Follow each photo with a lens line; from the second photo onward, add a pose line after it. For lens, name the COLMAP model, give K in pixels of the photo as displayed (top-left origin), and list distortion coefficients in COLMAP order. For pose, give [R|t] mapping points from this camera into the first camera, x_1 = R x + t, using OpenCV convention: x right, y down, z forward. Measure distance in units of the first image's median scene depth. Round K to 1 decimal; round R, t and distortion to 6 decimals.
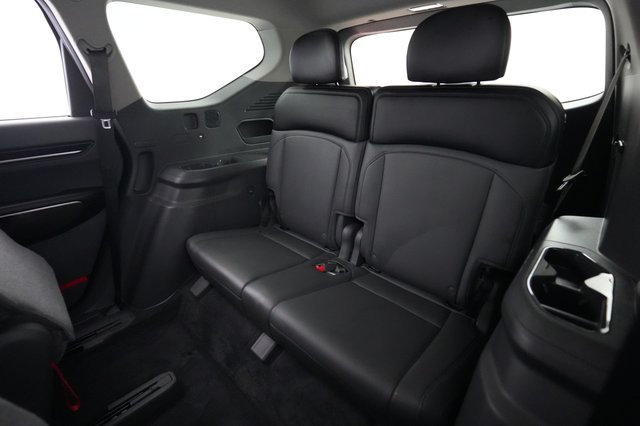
lens RADIAL K [[306.9, 0, 318.5], [0, 306.9, 203.2], [0, 0, 1]] dist [0.001927, 0.000054]
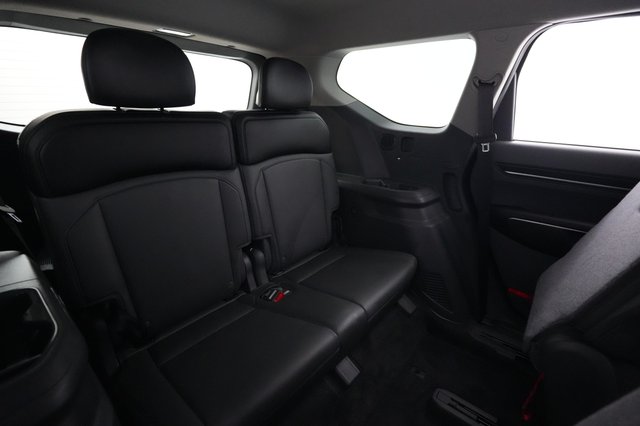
lens RADIAL K [[292.4, 0, 320.0], [0, 292.4, 213.0], [0, 0, 1]] dist [0.001745, 0.000454]
pose [[-0.082350, -0.318692, 0.944274, -0.774557], [0.347862, 0.878708, 0.326901, -0.273092], [-0.933922, 0.355398, 0.038499, 0.736395]]
